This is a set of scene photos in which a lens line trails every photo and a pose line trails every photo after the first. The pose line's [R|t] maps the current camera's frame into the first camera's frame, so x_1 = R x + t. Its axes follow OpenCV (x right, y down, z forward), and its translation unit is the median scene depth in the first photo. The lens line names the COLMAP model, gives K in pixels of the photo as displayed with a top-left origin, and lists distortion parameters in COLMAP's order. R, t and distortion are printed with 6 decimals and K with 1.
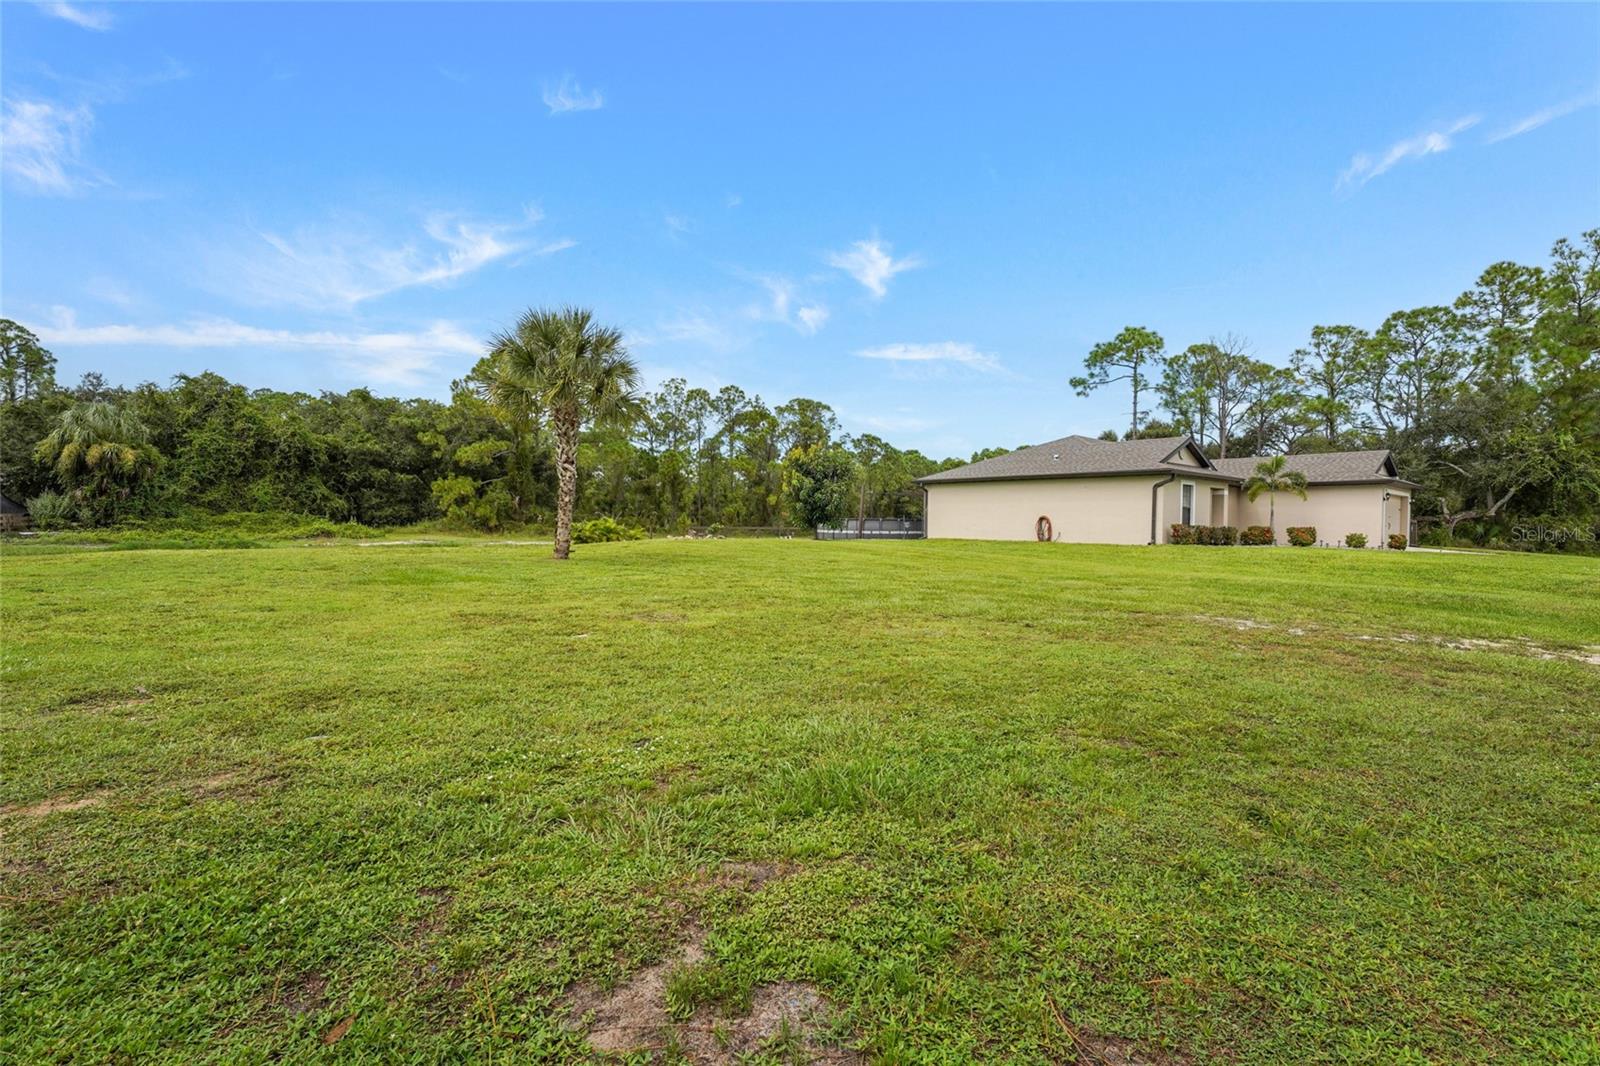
lens RADIAL K [[706.4, 0, 800.0], [0, 706.4, 533.0], [0, 0, 1]] dist [-0.003028, 0.000371]
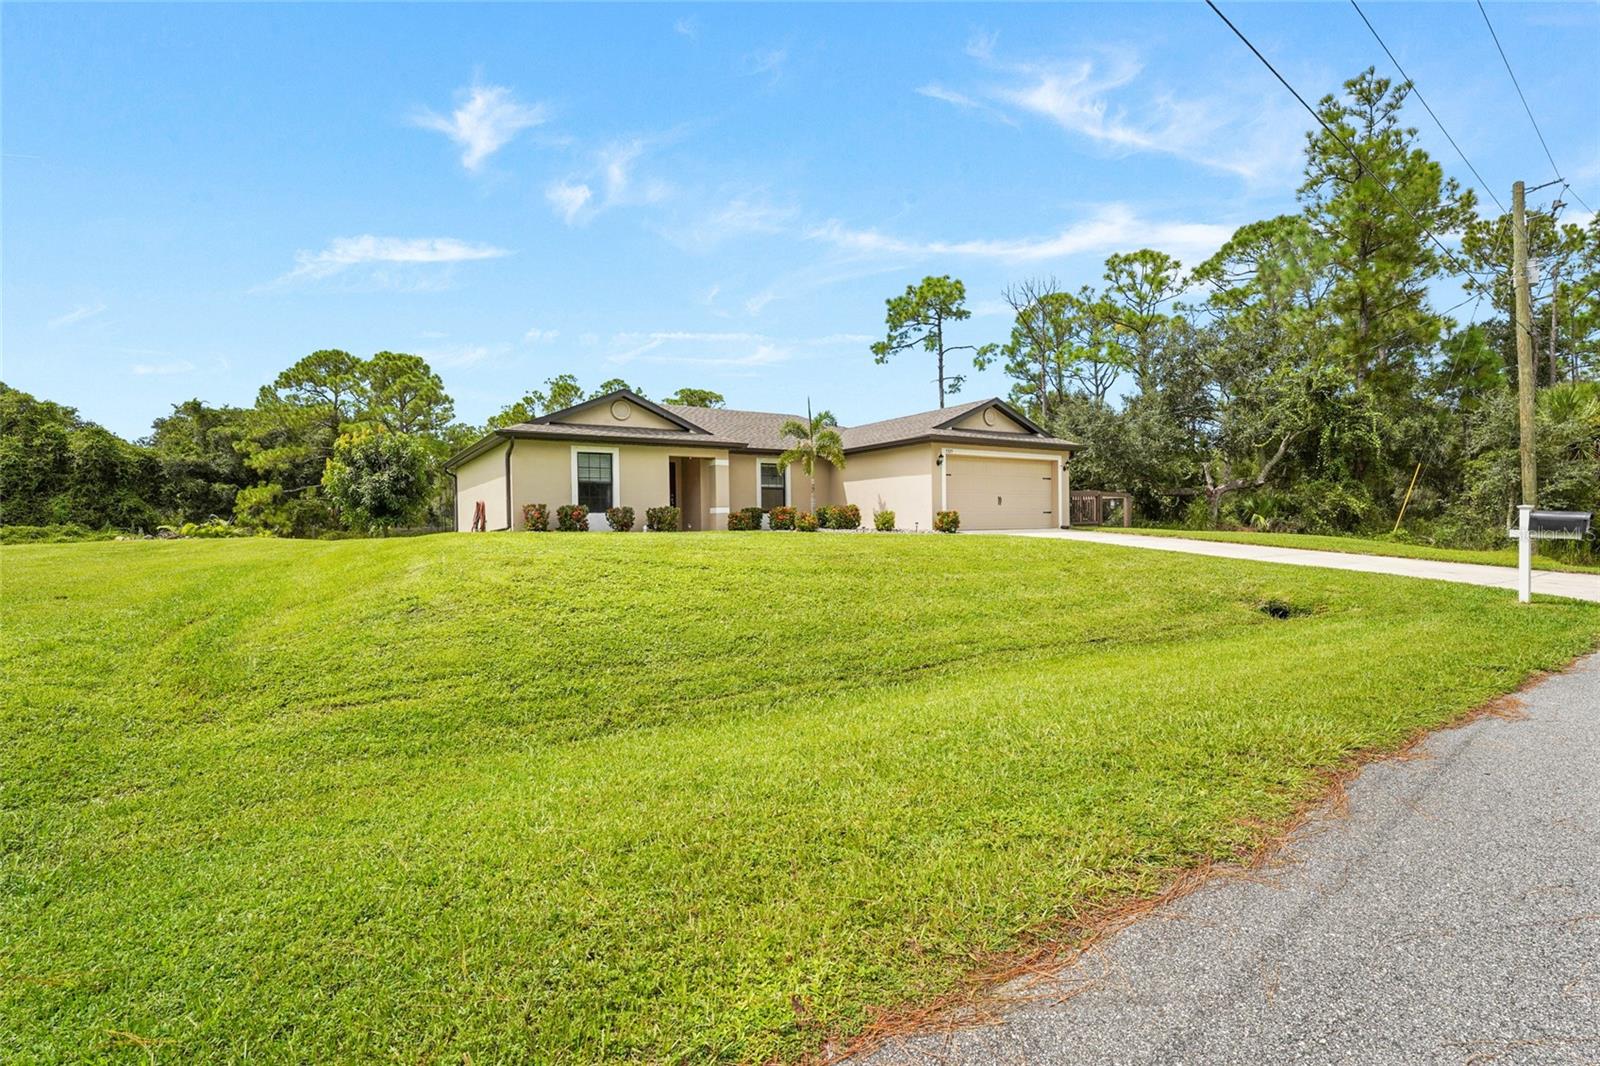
lens RADIAL K [[720.4, 0, 803.0], [0, 720.4, 533.2], [0, 0, 1]] dist [-0.001810, 0.000024]
pose [[0.989455, -0.025382, -0.142596, 0.454862], [0.024687, 0.999673, -0.006641, 0.014958], [0.142718, 0.003051, 0.989759, 0.137714]]
